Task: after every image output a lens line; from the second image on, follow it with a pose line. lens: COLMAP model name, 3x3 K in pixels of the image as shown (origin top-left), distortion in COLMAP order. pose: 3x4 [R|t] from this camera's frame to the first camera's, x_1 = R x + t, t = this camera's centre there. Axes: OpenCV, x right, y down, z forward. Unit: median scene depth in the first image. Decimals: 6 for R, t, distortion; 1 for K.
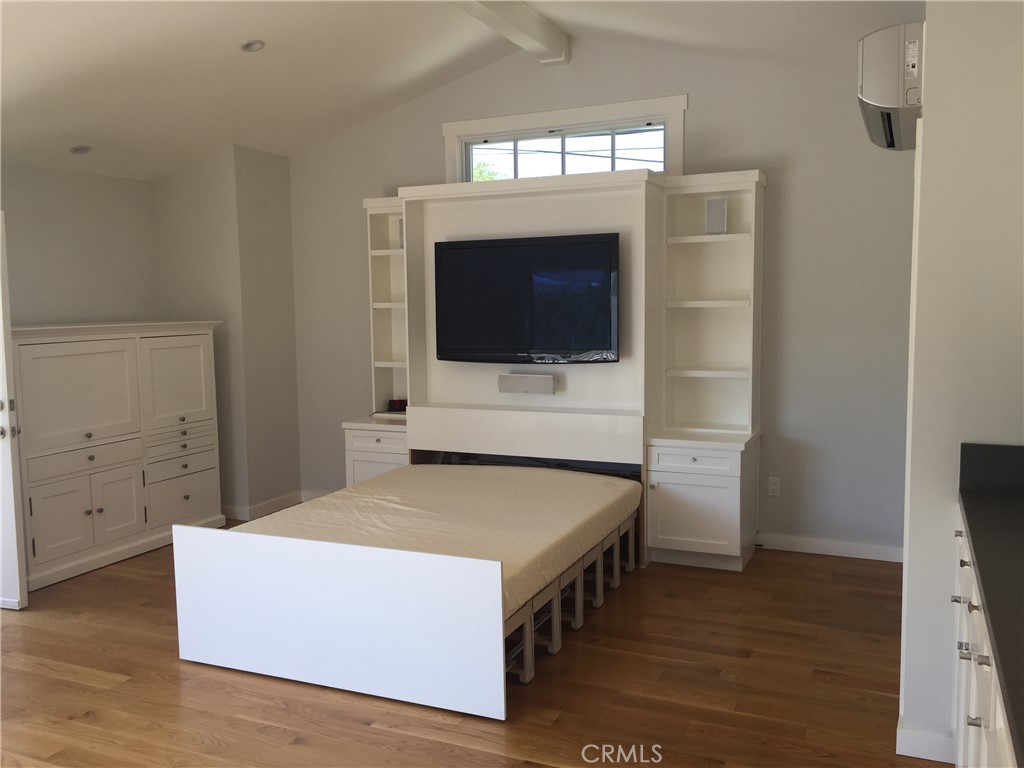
lens RADIAL K [[879.4, 0, 497.2], [0, 879.4, 370.5], [0, 0, 1]] dist [0.072402, -0.071862]
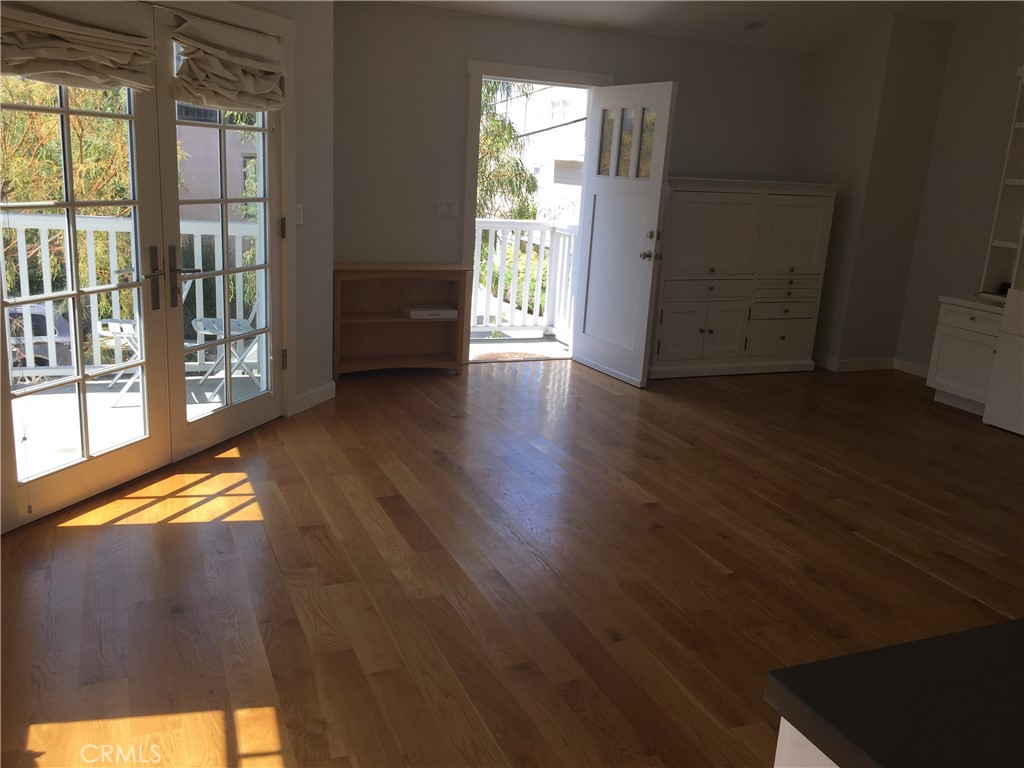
lens RADIAL K [[879.4, 0, 505.7], [0, 879.4, 377.9], [0, 0, 1]] dist [0.072402, -0.071862]
pose [[0.738939, 0.222125, -0.636106, 0.140615], [-0.123325, 0.972735, 0.196412, 0.011943], [0.662390, -0.066689, 0.746185, -0.117828]]
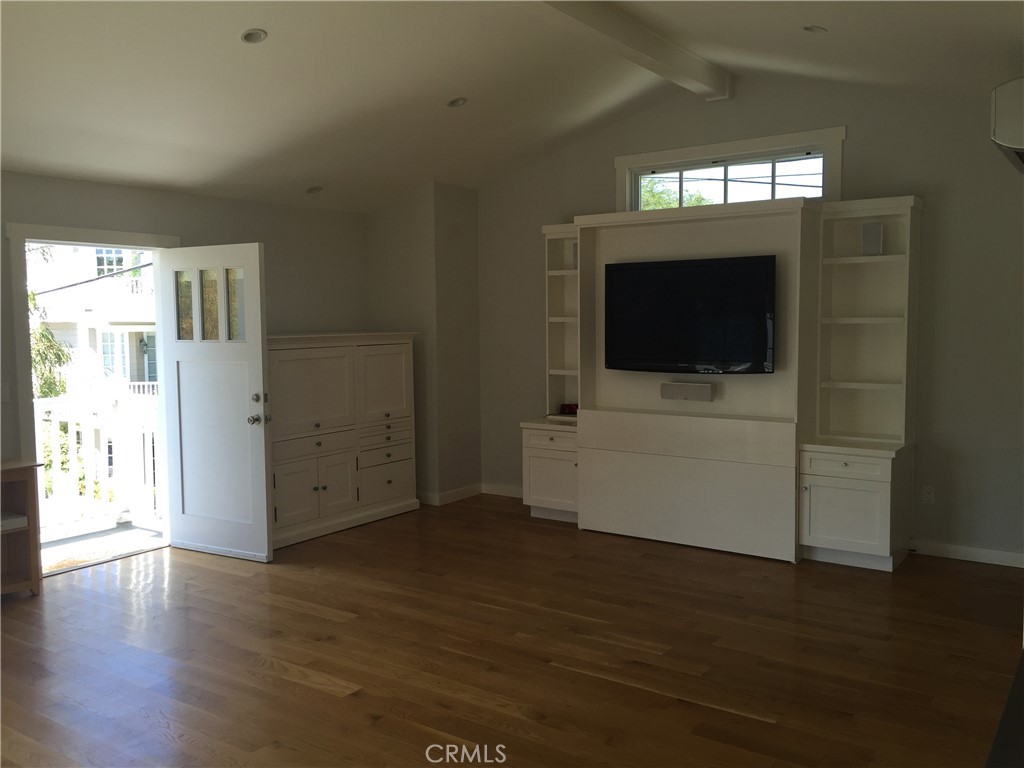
lens RADIAL K [[879.4, 0, 498.1], [0, 879.4, 372.9], [0, 0, 1]] dist [0.072402, -0.071862]
pose [[0.983169, 0.018208, -0.181789, 0.001633], [-0.020408, 0.999739, -0.010239, 0.008054], [0.181555, 0.013777, 0.983284, -0.134676]]
